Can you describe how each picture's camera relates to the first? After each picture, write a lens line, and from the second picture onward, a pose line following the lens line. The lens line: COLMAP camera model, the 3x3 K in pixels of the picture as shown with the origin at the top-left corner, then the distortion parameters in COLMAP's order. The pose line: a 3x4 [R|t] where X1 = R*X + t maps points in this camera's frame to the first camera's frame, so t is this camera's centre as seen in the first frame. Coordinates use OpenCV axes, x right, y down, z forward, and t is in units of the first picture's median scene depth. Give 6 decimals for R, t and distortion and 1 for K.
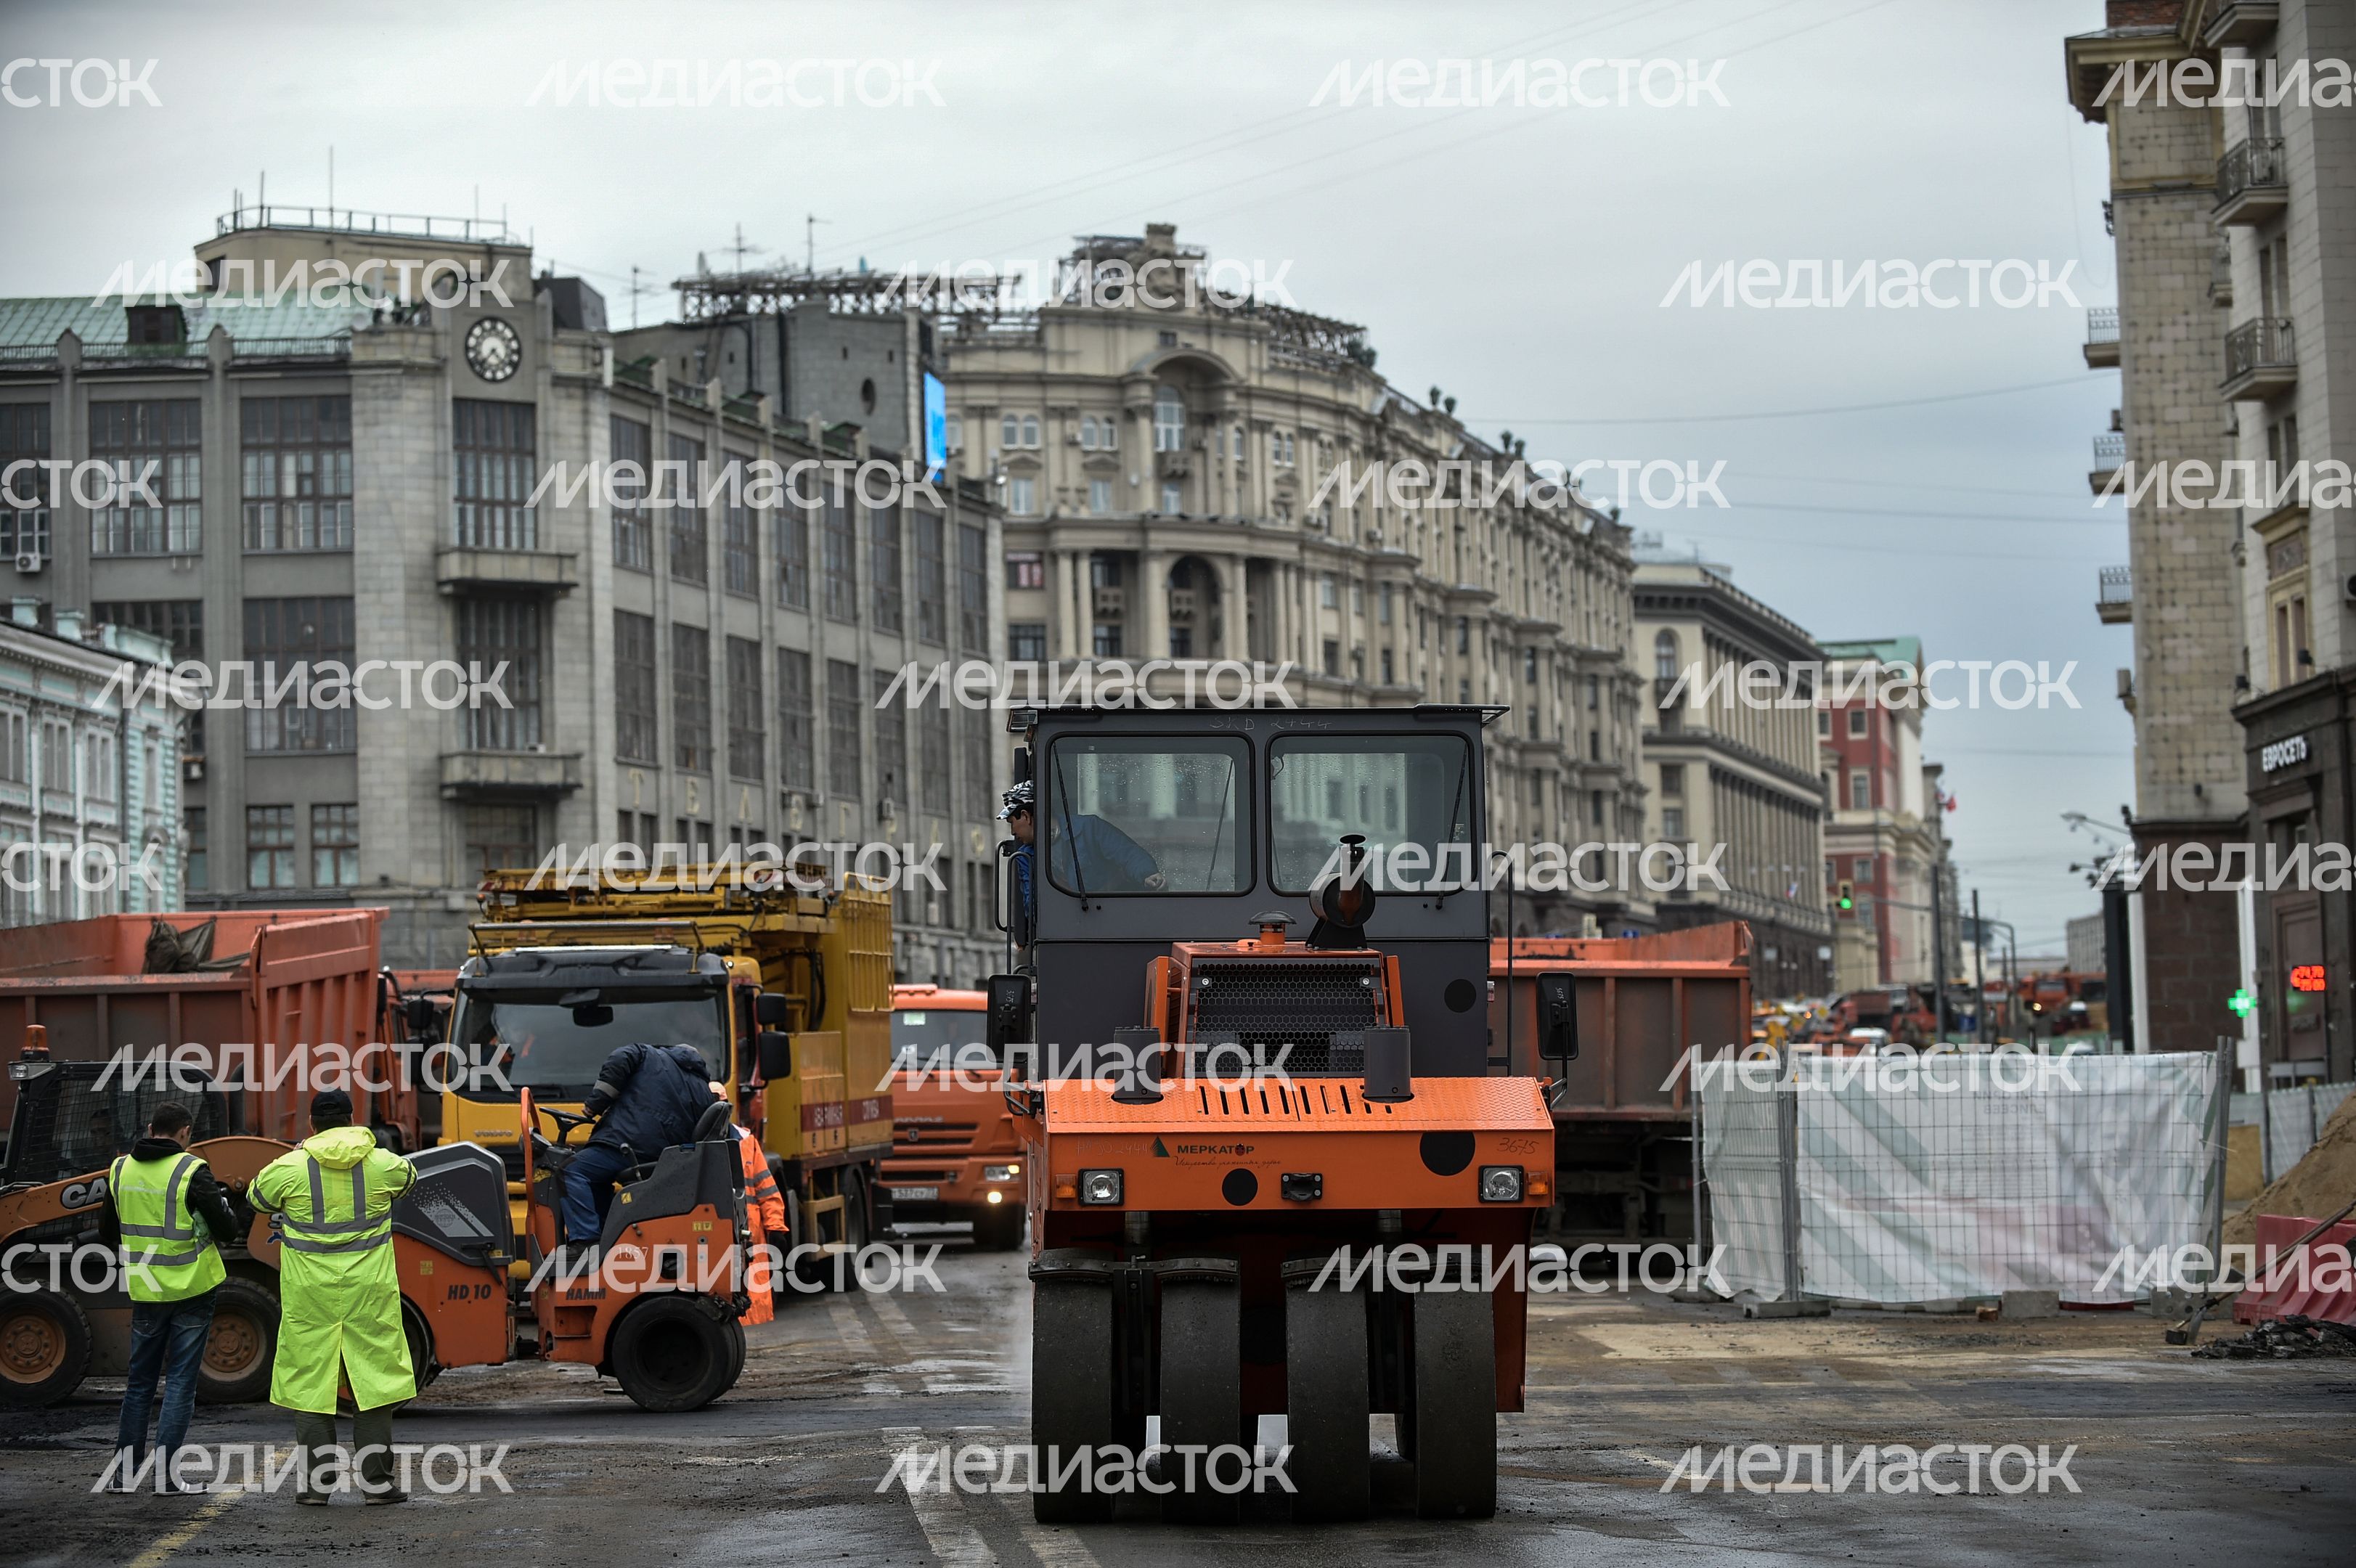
lens RADIAL K [[5776.4, 0, 1178.0], [0, 5776.4, 784.0], [0, 0, 1]] dist [-0.151251, -0.661818]
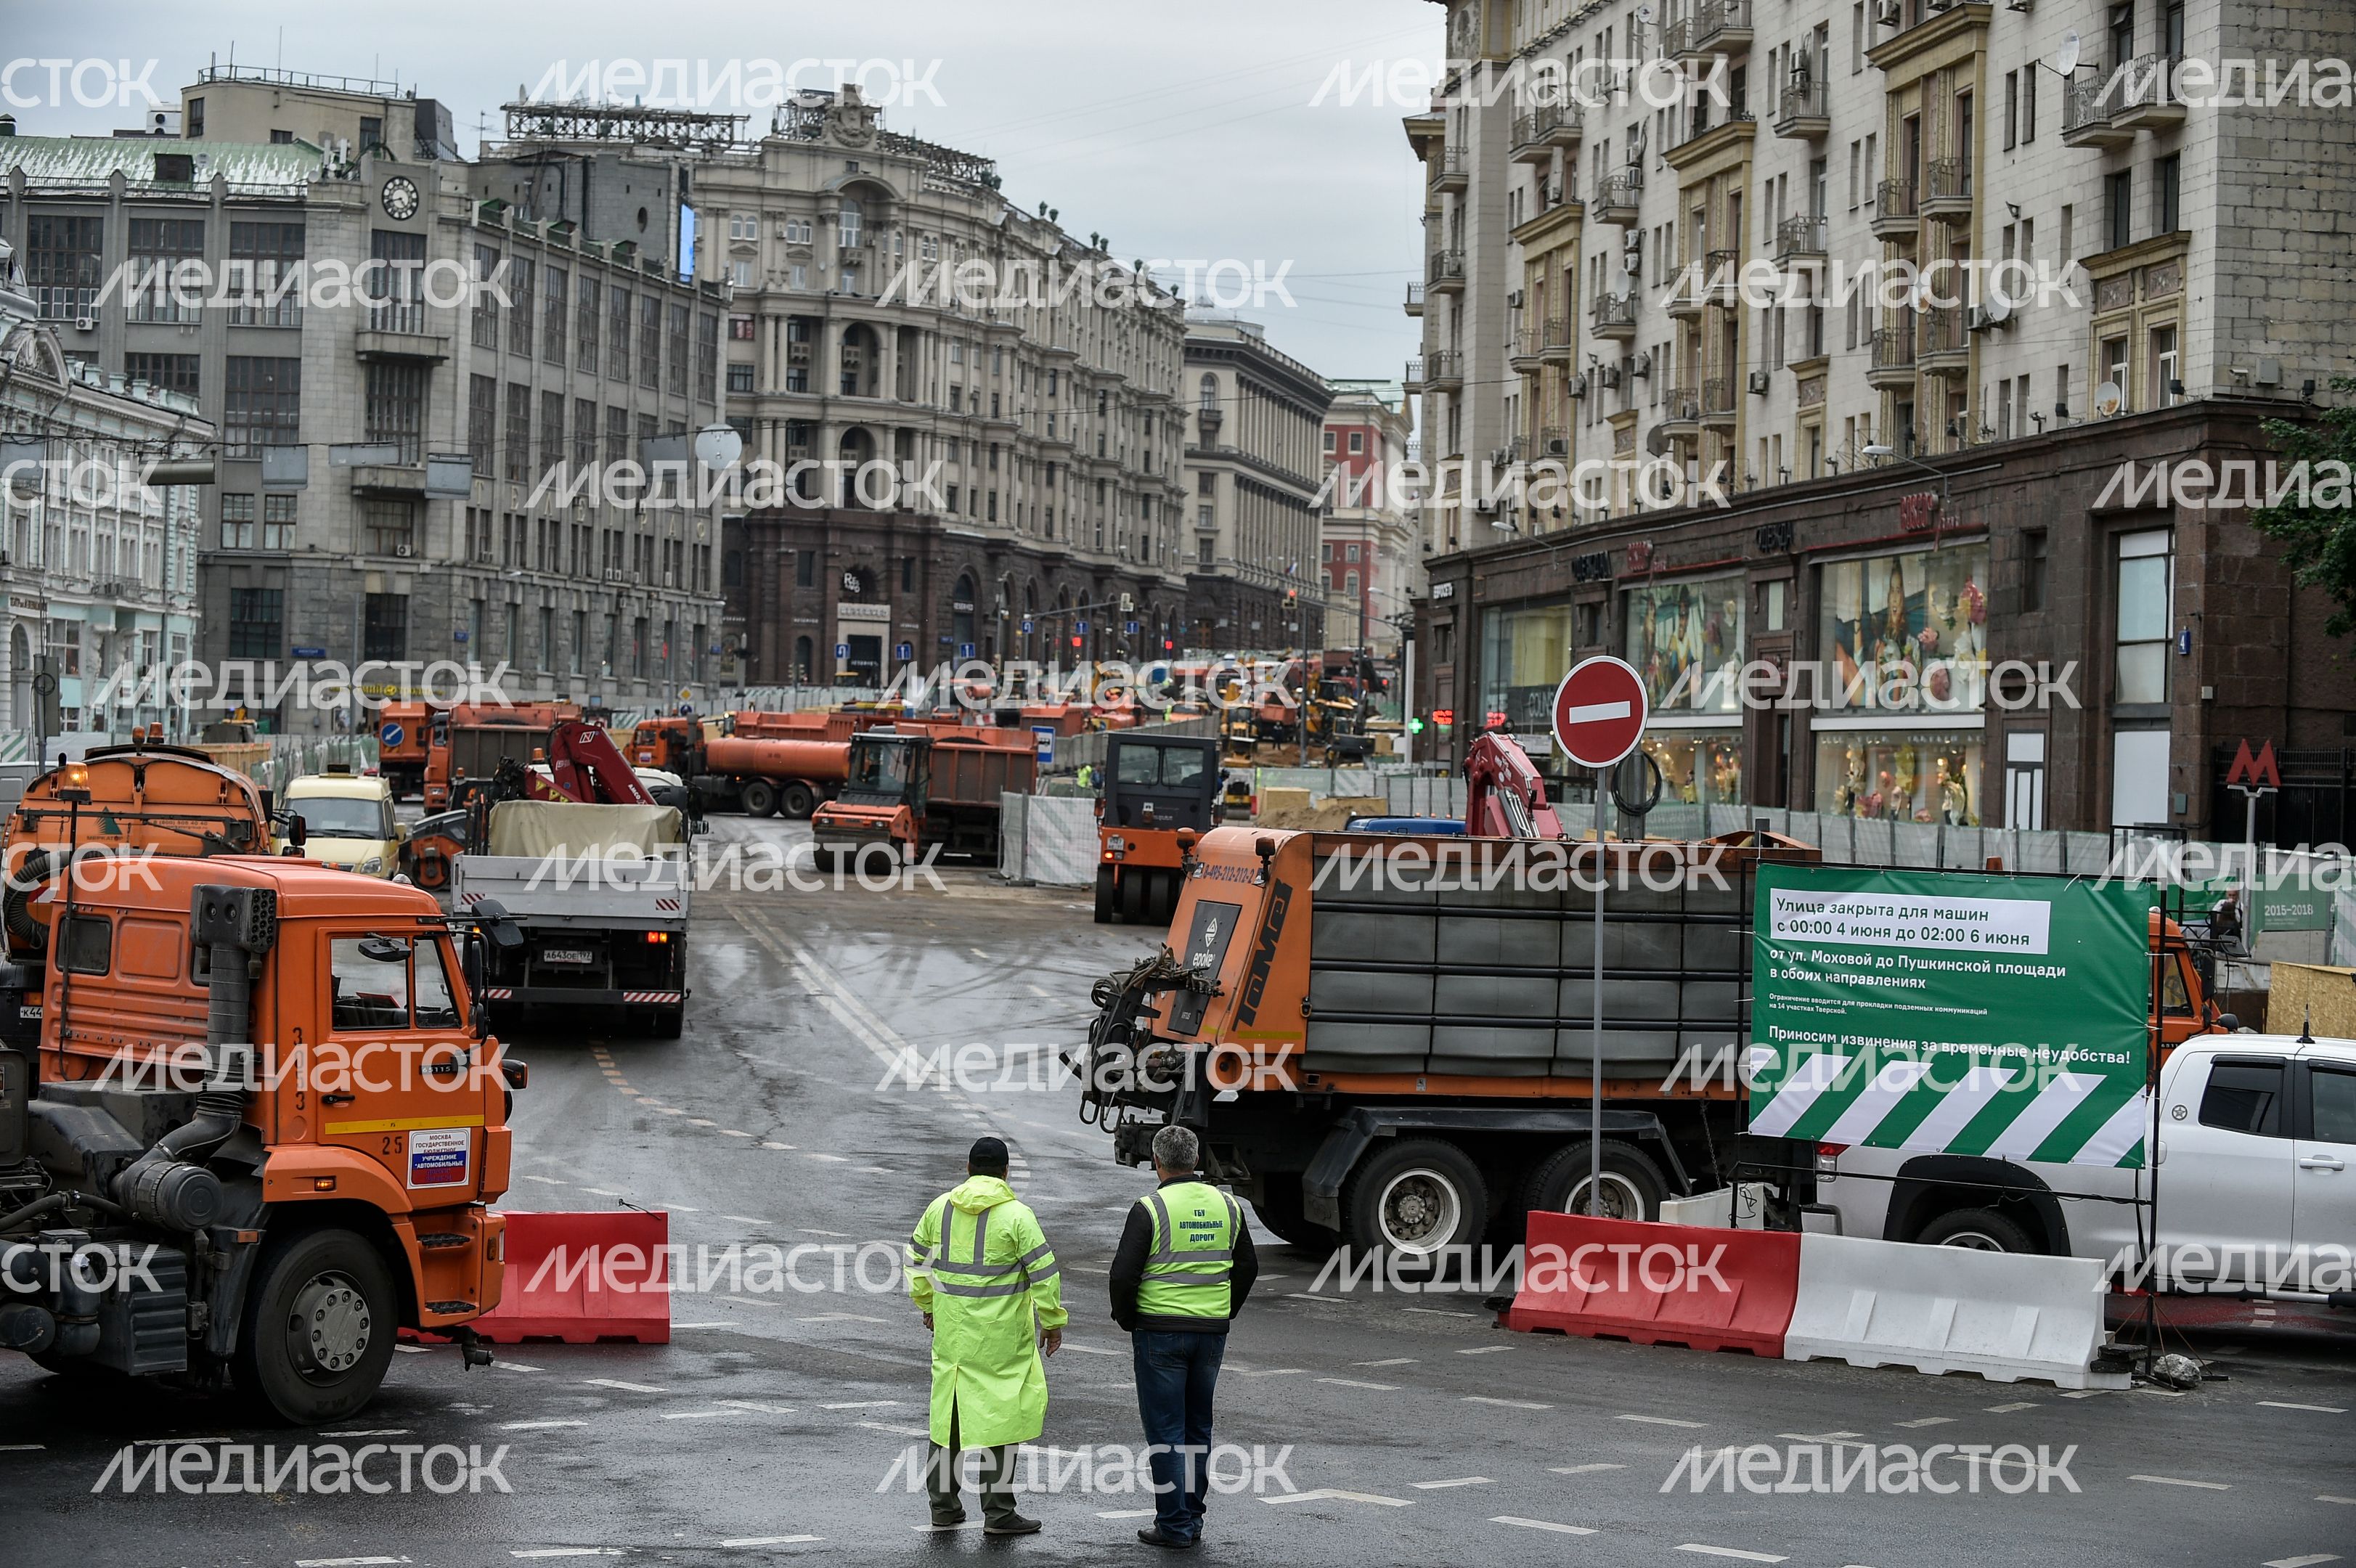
lens RADIAL K [[4721.2, 0, 1178.0], [0, 4721.2, 784.0], [0, 0, 1]] dist [-0.126097, -0.038632]
pose [[0.995736, 0.055265, 0.073860, 0.001118], [-0.060660, 0.995492, 0.072906, -0.019986], [-0.069498, -0.077075, 0.994600, -0.199421]]
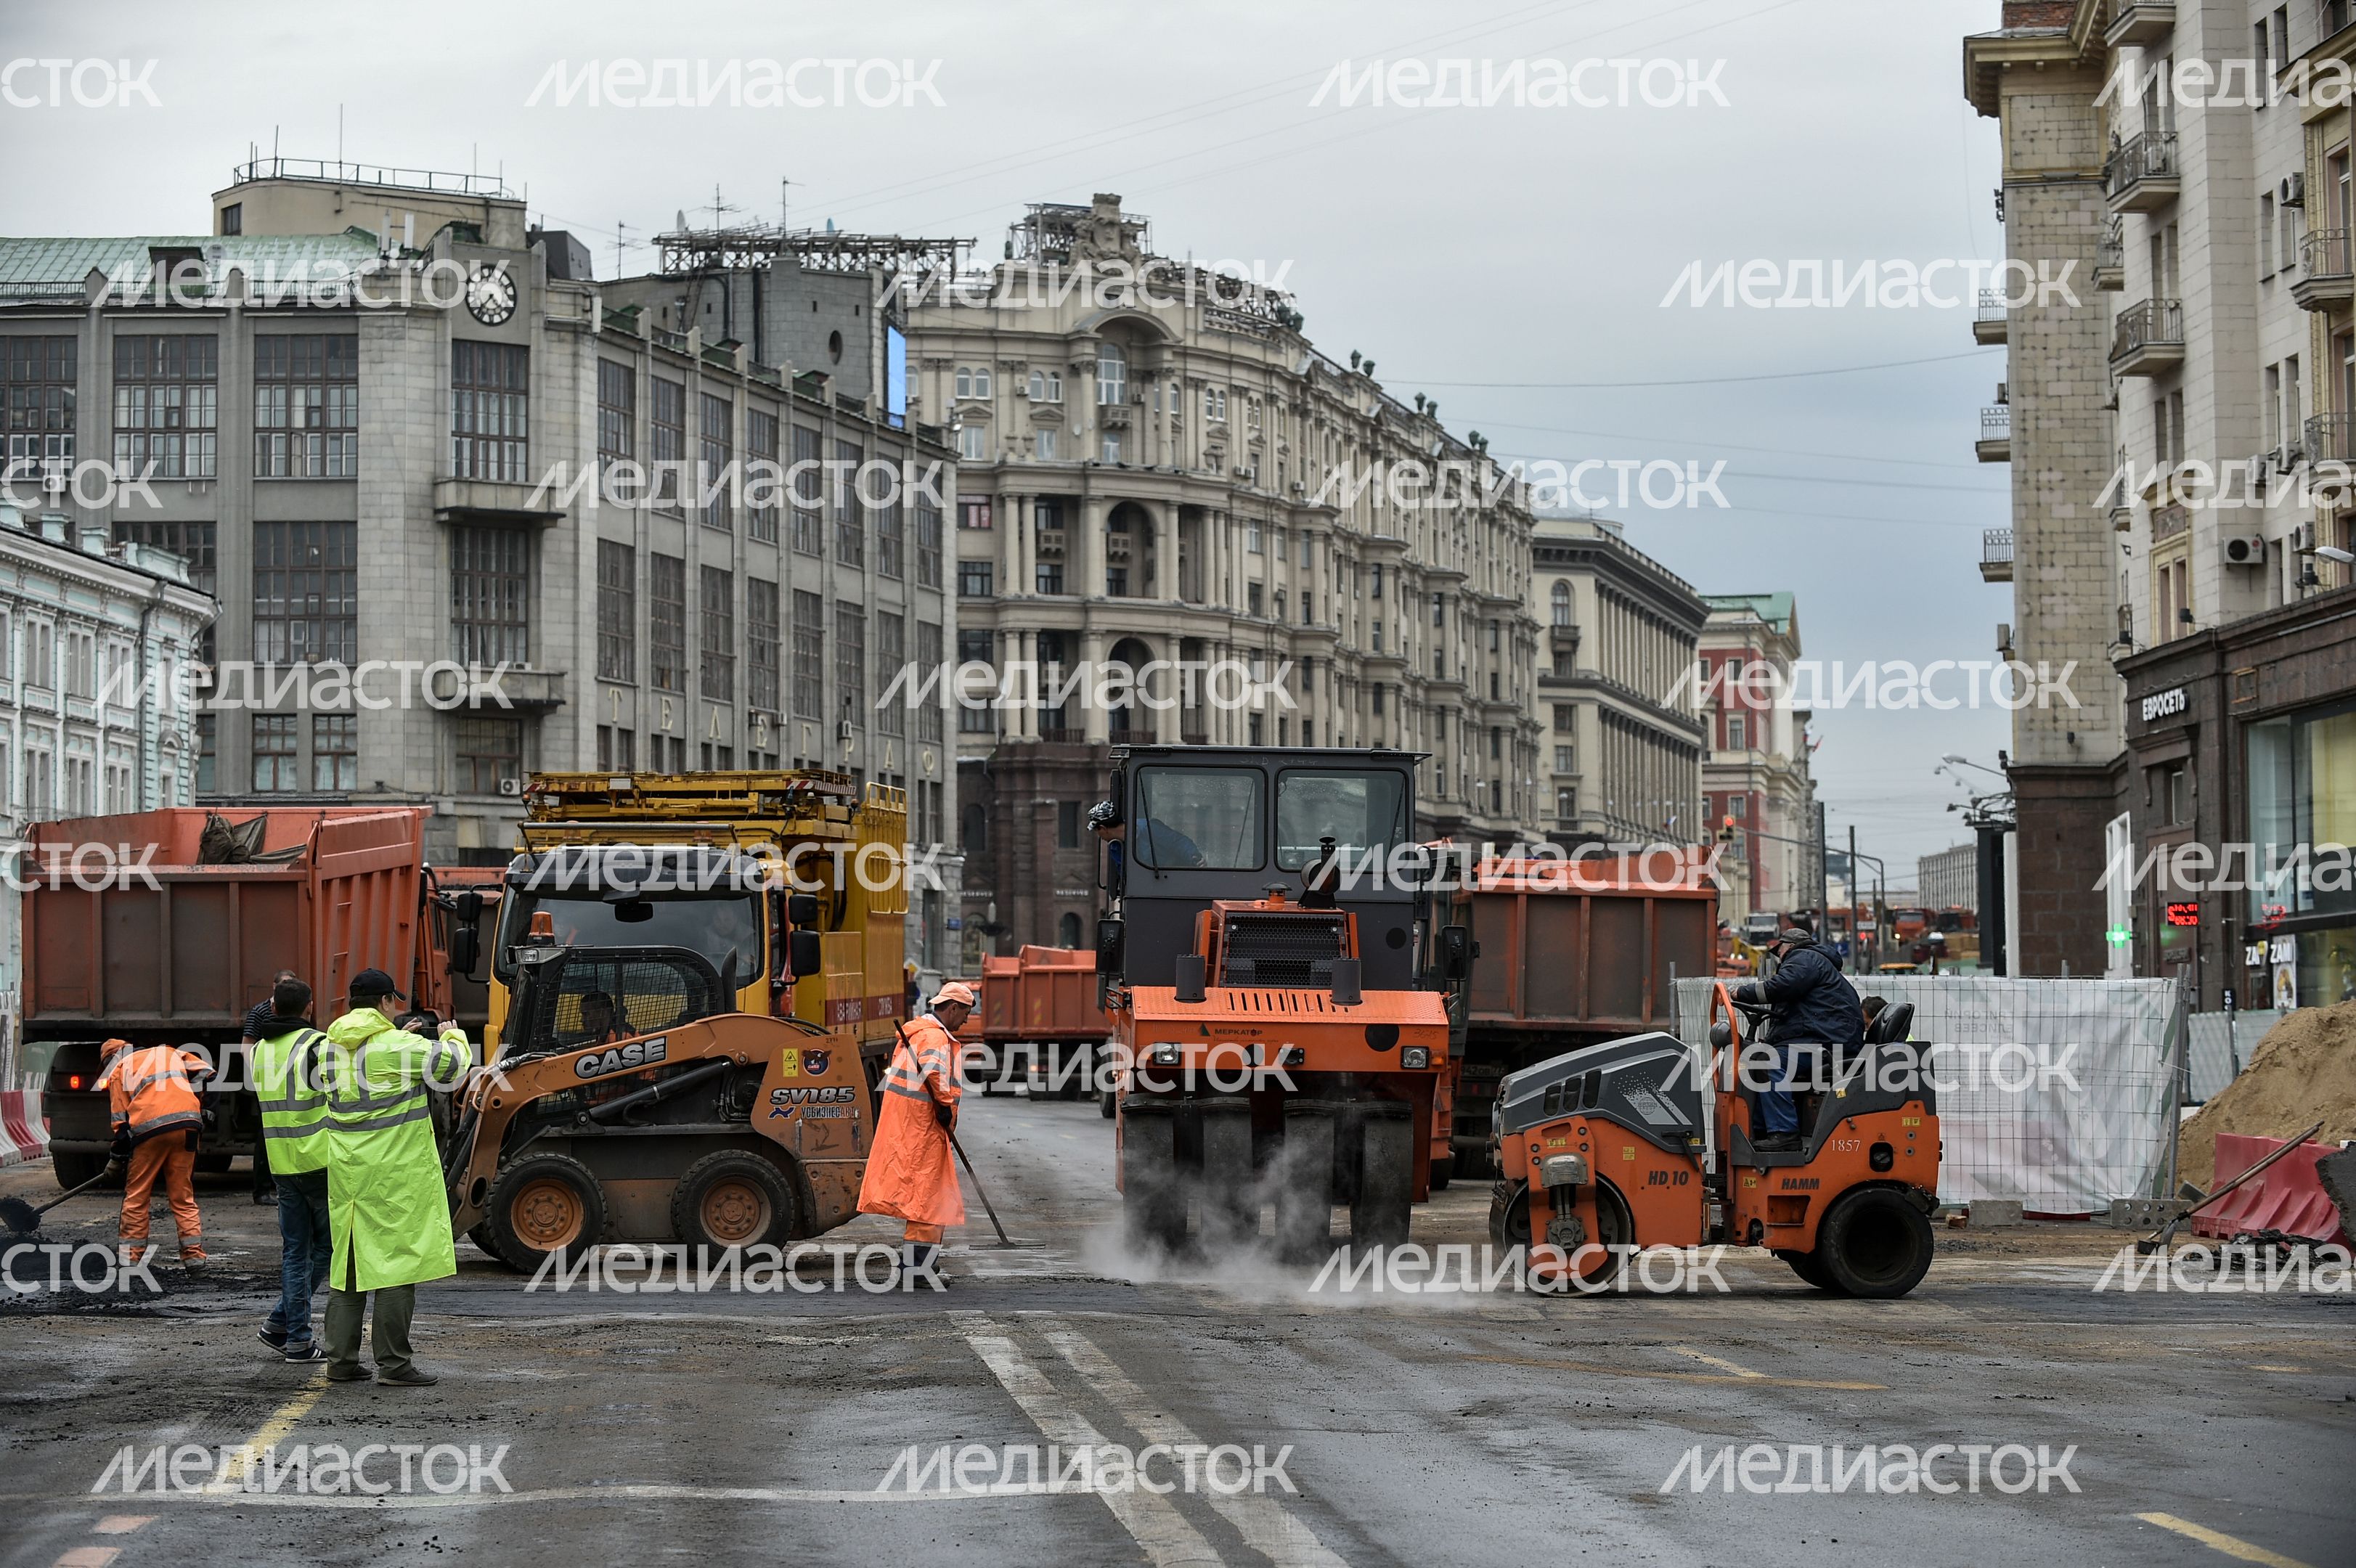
lens RADIAL K [[5326.9, 0, 1178.0], [0, 5326.9, 784.0], [0, 0, 1]] dist [-0.150489, -0.265154]
pose [[0.999661, 0.021352, 0.014865, -0.002648], [-0.021544, 0.999685, 0.012838, 0.000334], [-0.014586, -0.013153, 0.999807, 0.003999]]
